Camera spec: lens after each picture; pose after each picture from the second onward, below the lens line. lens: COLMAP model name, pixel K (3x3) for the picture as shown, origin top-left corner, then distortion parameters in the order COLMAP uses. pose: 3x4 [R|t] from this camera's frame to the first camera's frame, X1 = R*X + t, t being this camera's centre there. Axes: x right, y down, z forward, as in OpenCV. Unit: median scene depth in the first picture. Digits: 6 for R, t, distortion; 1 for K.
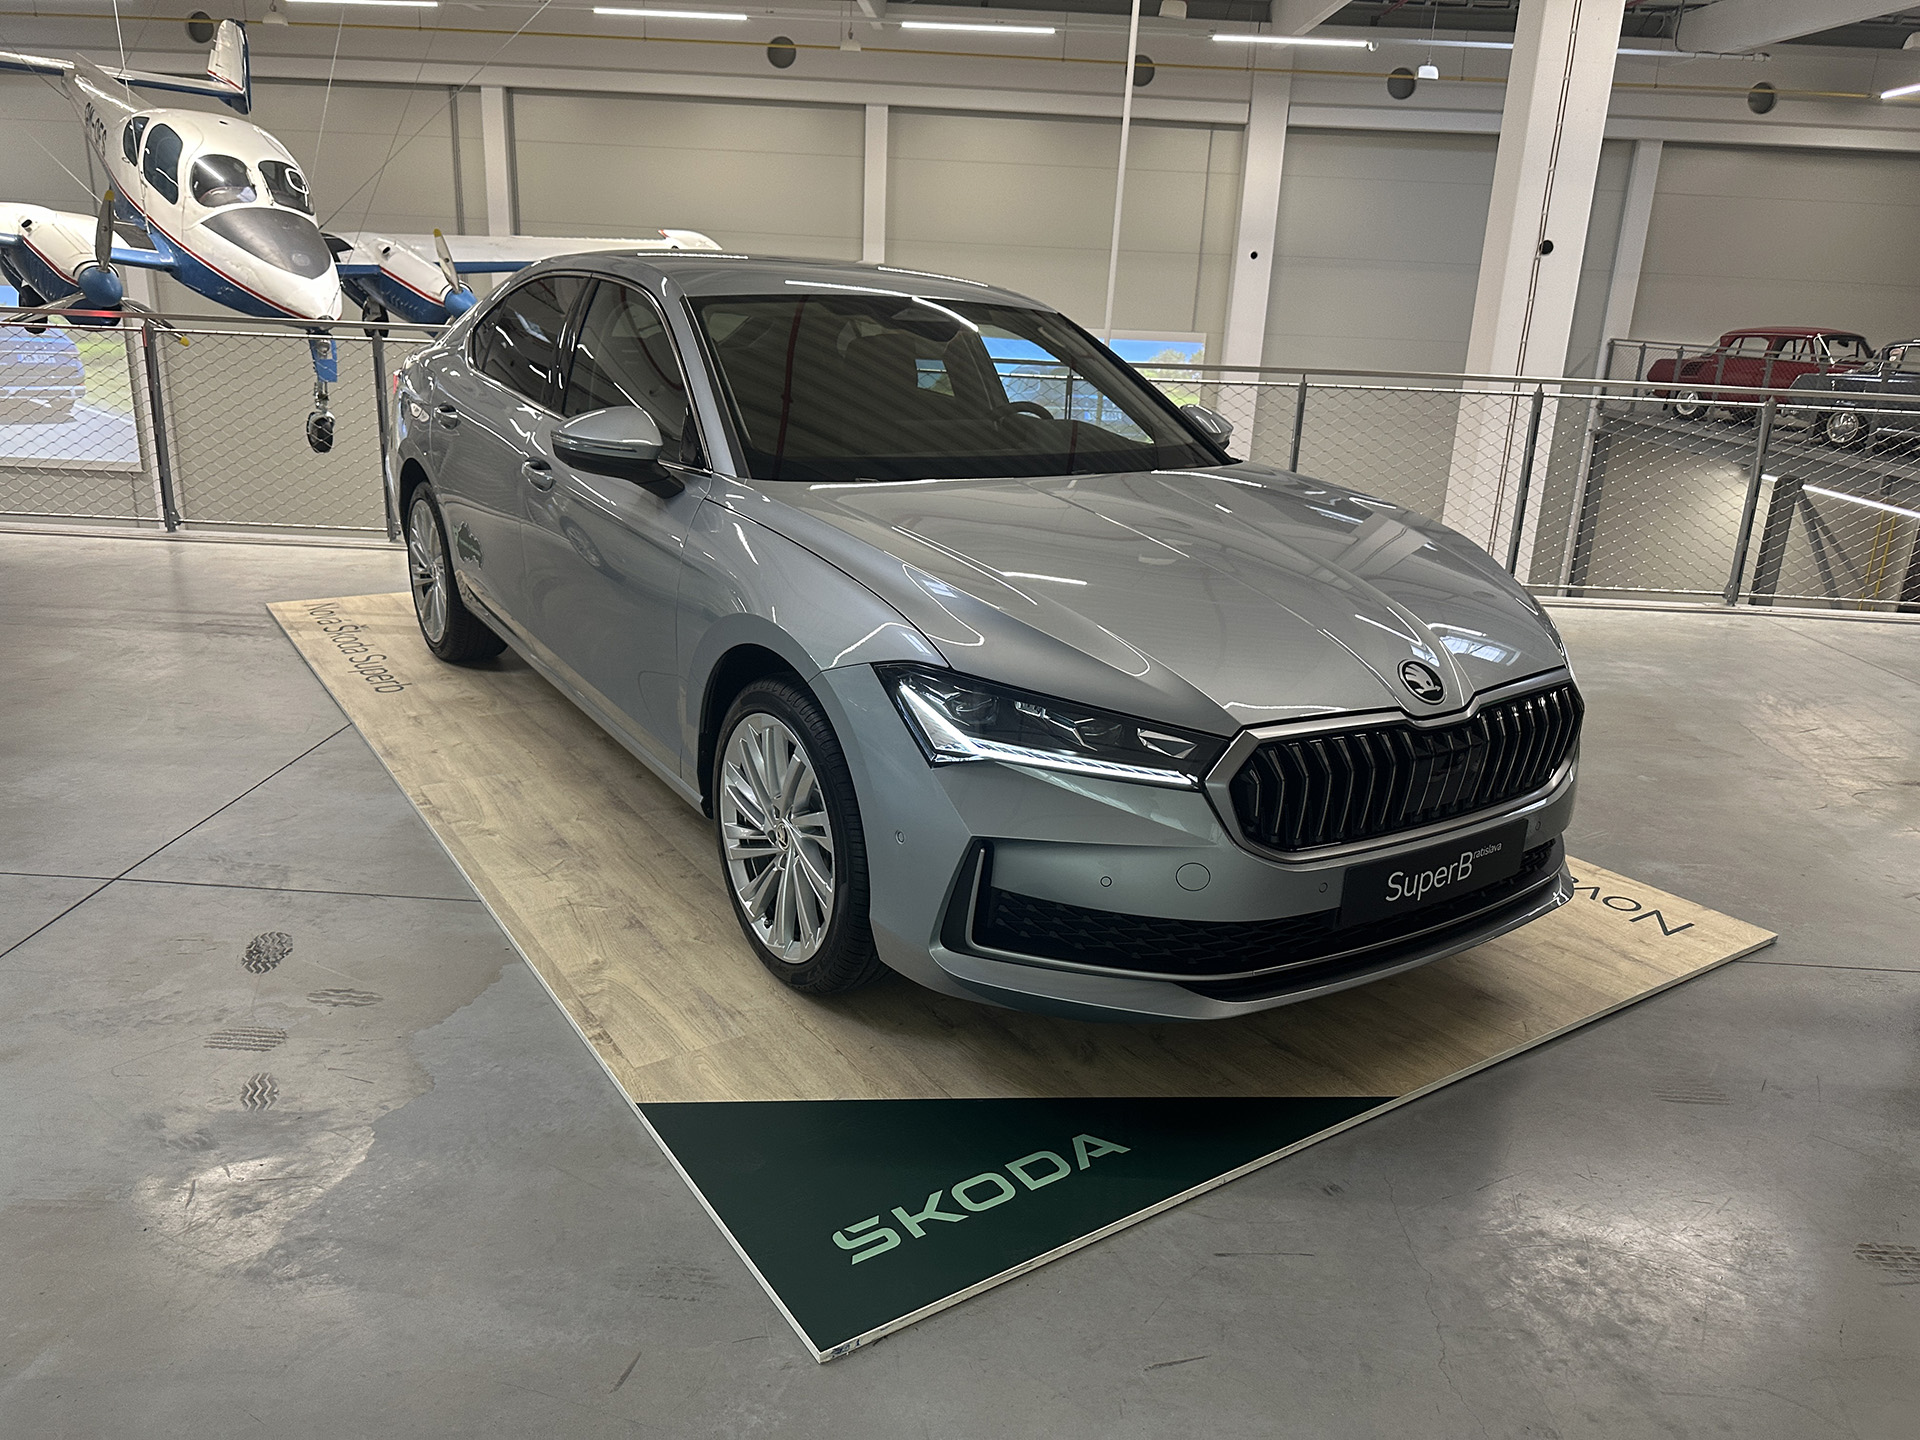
lens RADIAL K [[1375.7, 0, 960.0], [0, 1375.7, 720.0], [0, 0, 1]] dist [-0.005918, -0.000190]
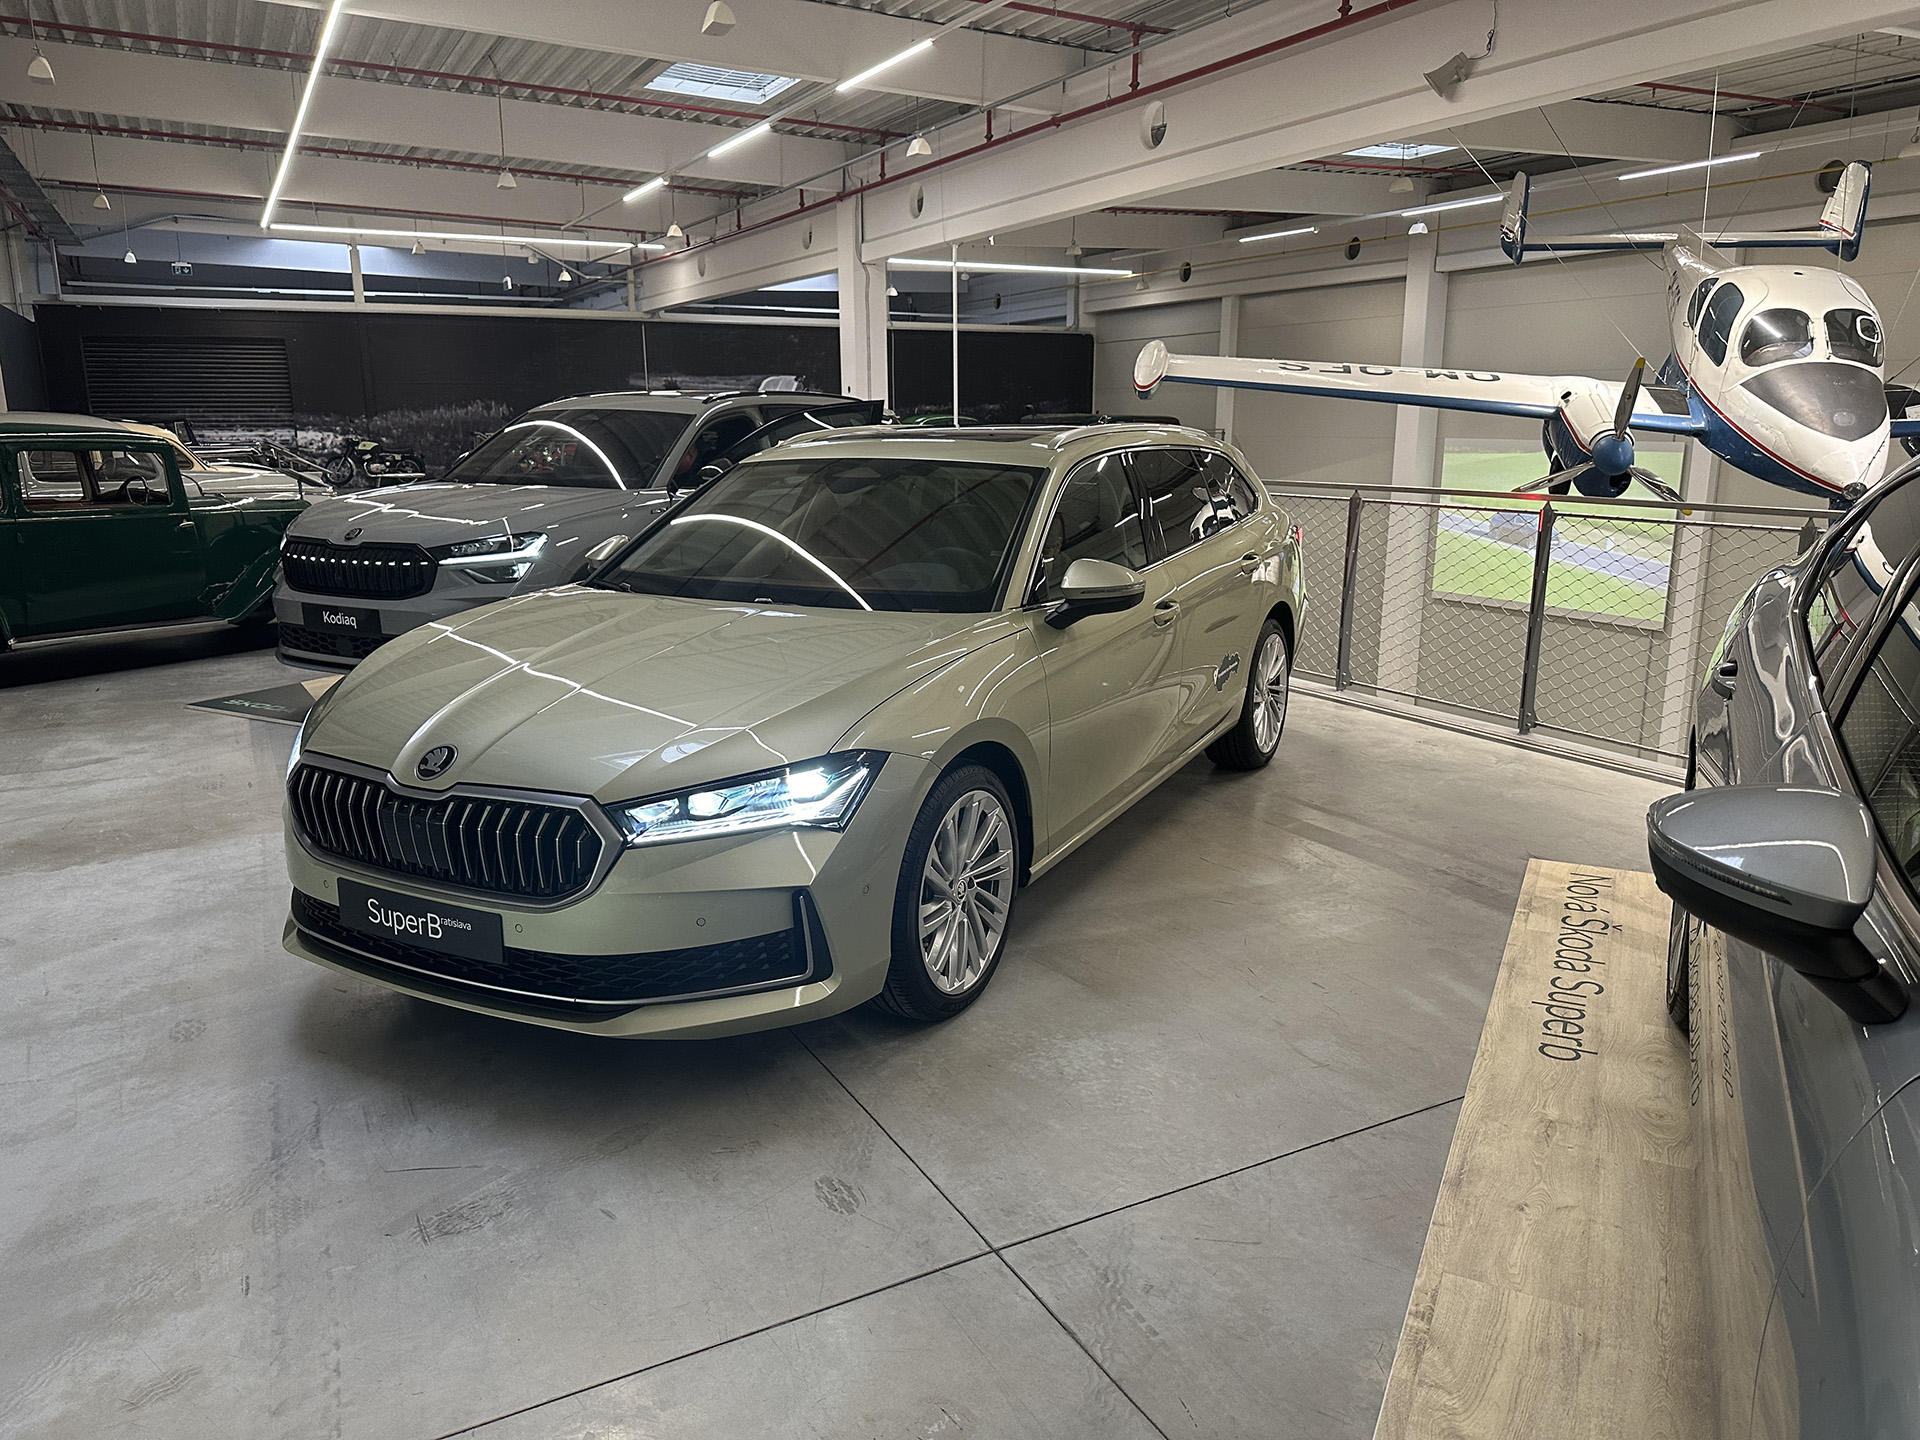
lens RADIAL K [[1375.7, 0, 960.0], [0, 1375.7, 720.0], [0, 0, 1]] dist [-0.005918, -0.000190]
pose [[0.501625, 0.145191, -0.852814, -0.003080], [-0.235465, 0.971511, 0.026898, -0.046847], [0.832423, 0.187315, 0.521522, 0.131787]]
